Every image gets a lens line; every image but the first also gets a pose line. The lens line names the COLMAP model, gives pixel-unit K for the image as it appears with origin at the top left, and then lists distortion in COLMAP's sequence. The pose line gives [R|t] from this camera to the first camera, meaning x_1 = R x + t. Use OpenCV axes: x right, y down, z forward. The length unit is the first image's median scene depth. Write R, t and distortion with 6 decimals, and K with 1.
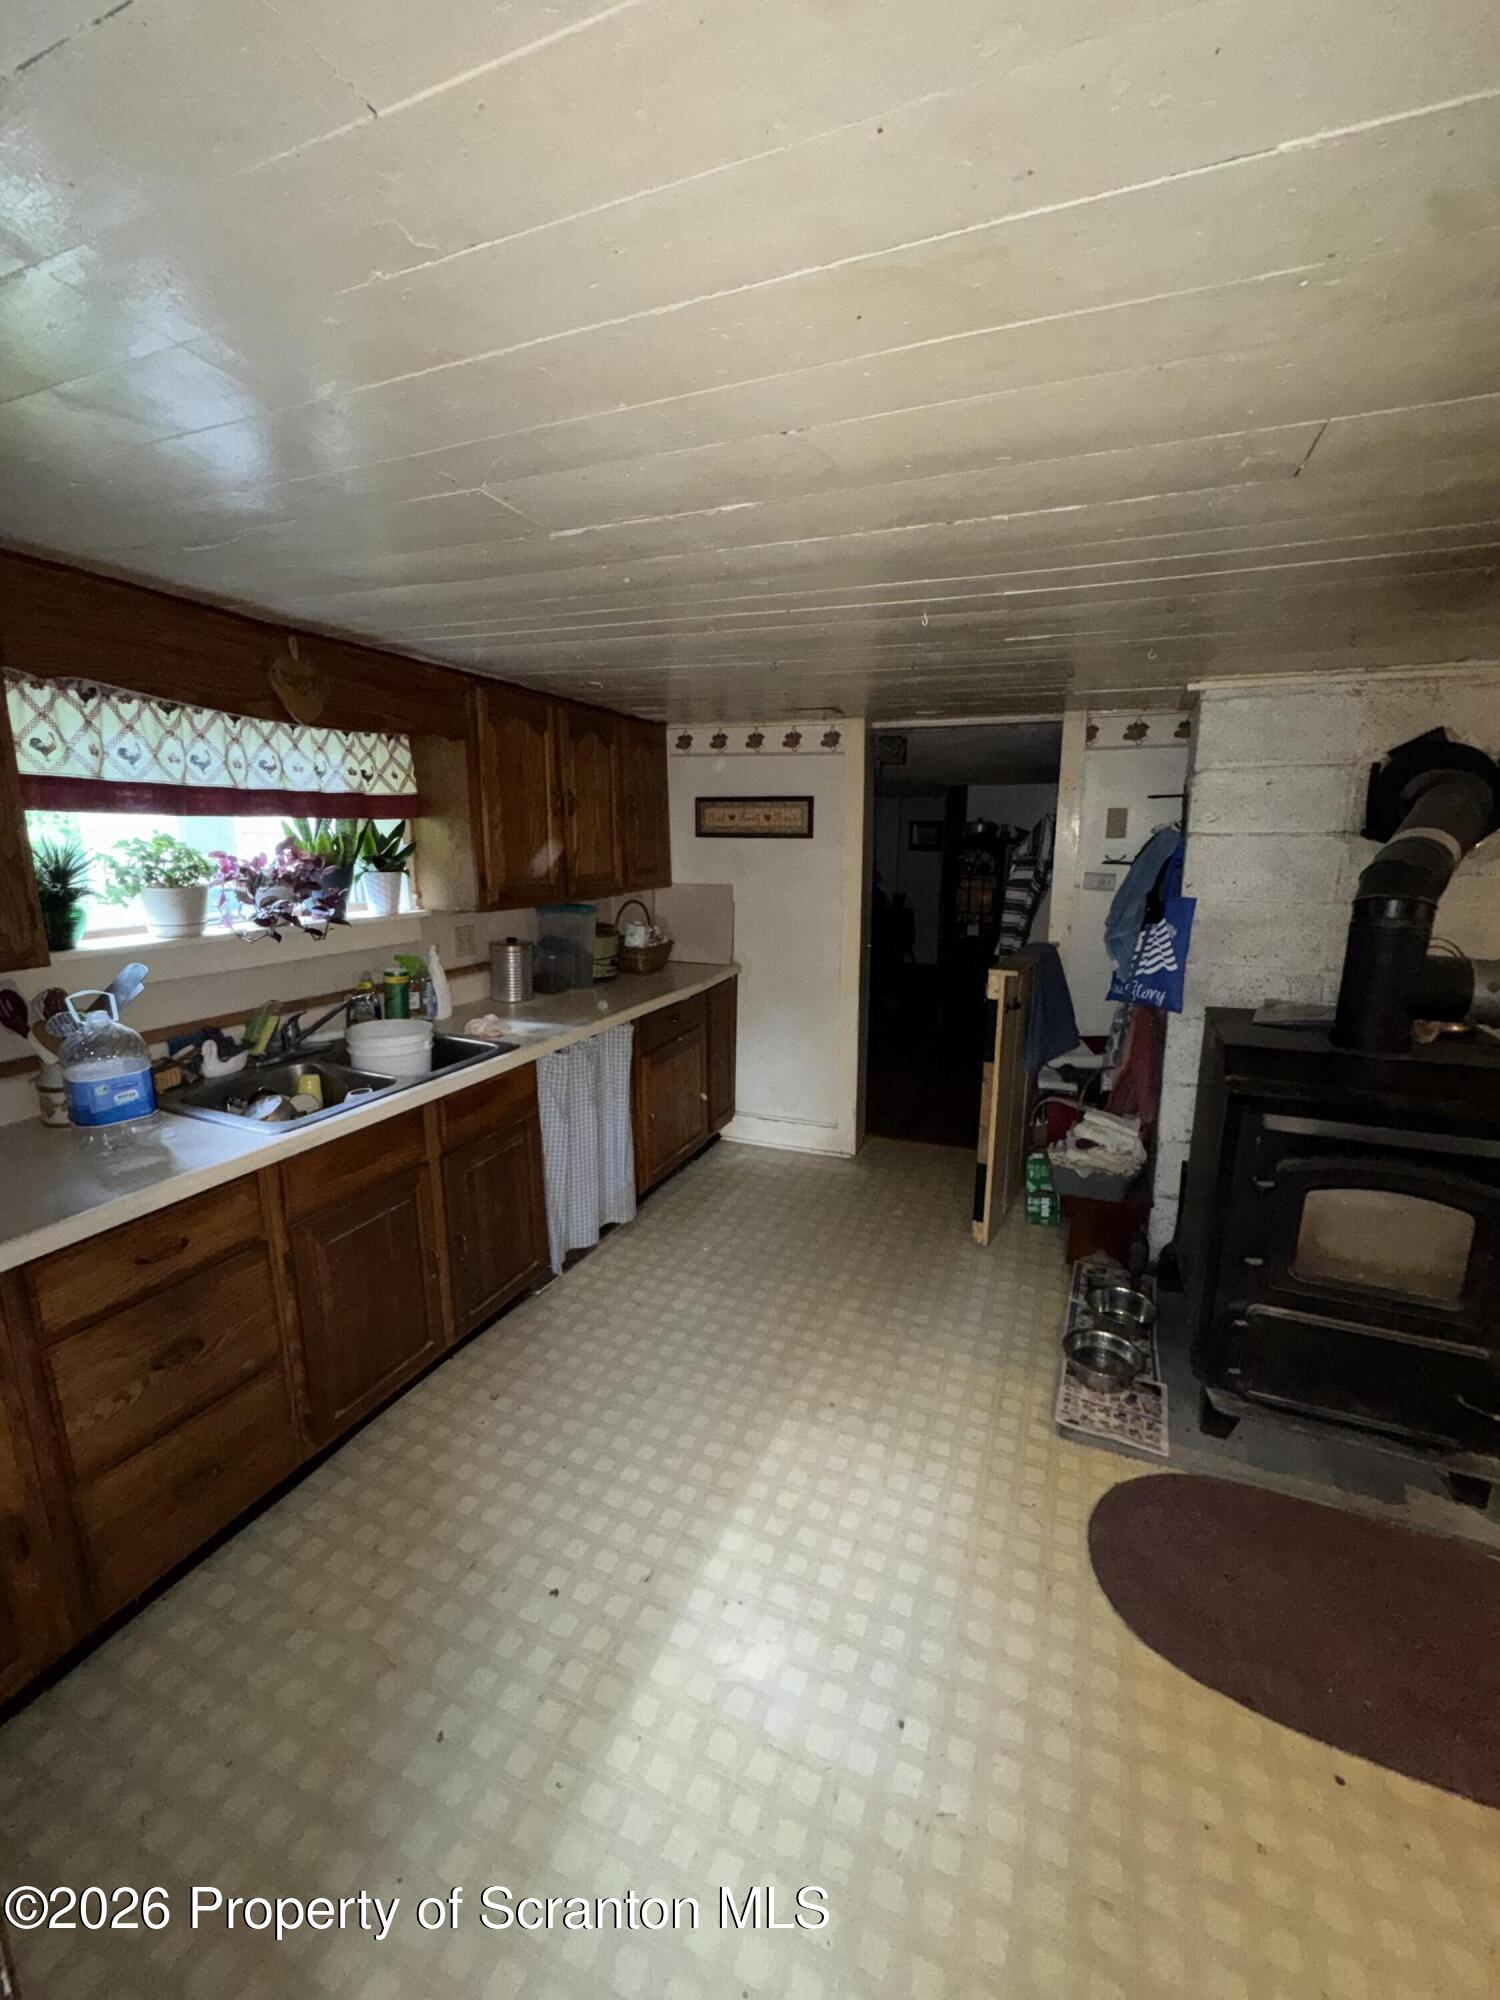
lens RADIAL K [[799.0, 0, 747.8], [0, 799.0, 1000.9], [0, 0, 1]] dist [-0.004250, 0.000468]
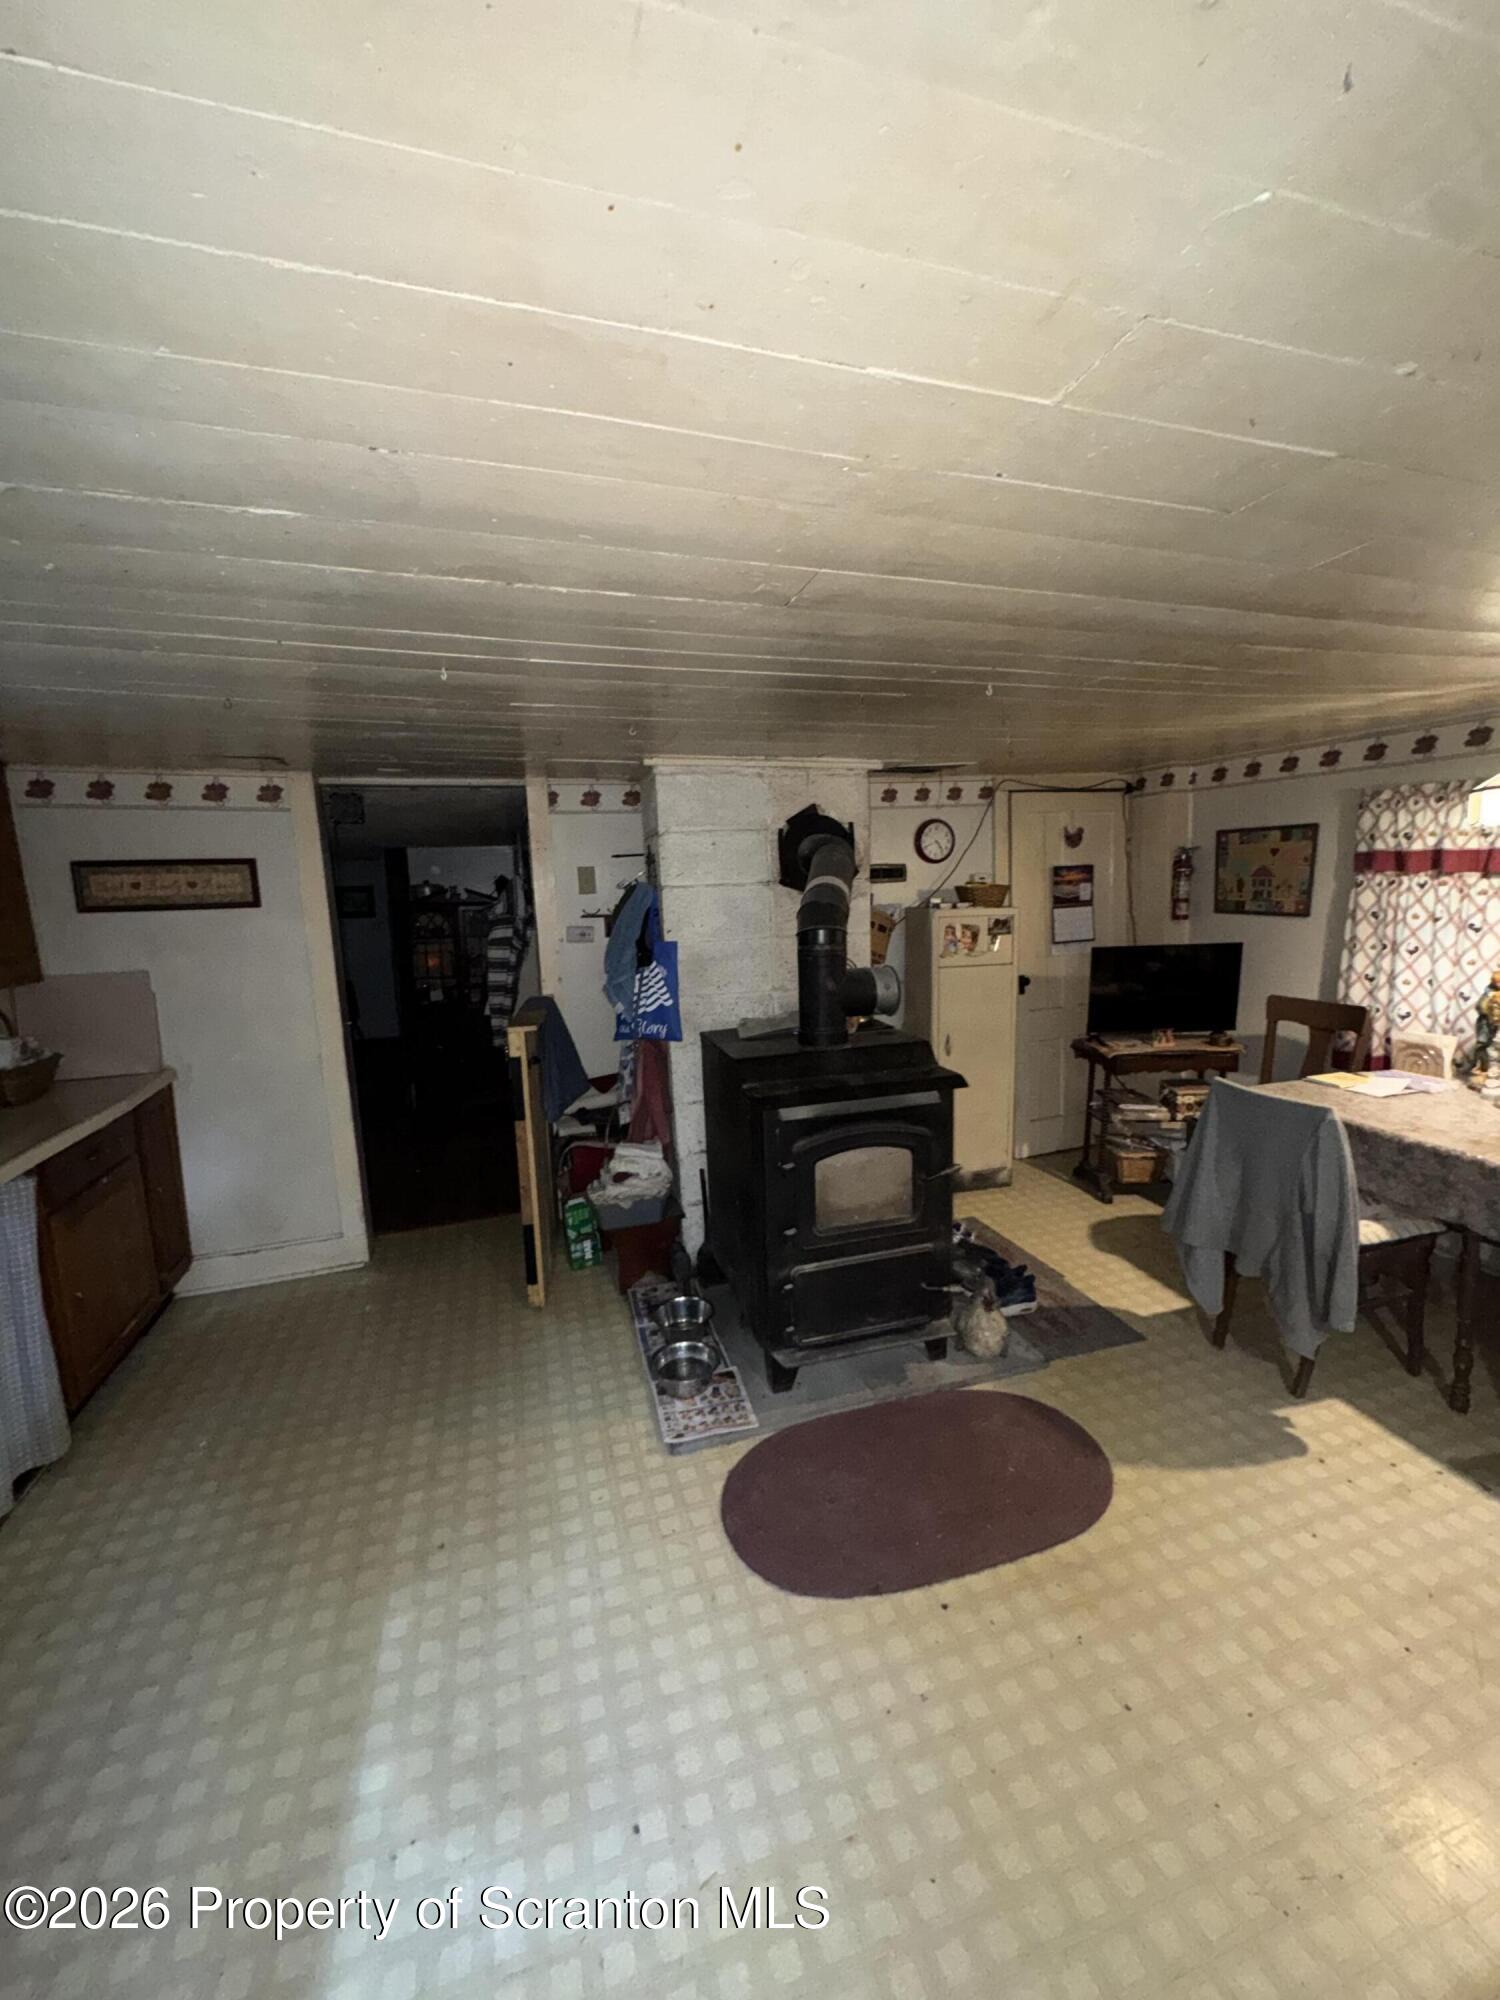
lens RADIAL K [[799.0, 0, 752.2], [0, 799.0, 1000.4], [0, 0, 1]] dist [-0.004250, 0.000468]
pose [[0.764519, -0.119006, 0.633521, -0.097792], [0.167111, 0.985800, -0.016486, -0.006419], [-0.622563, 0.118472, 0.773550, 0.043031]]
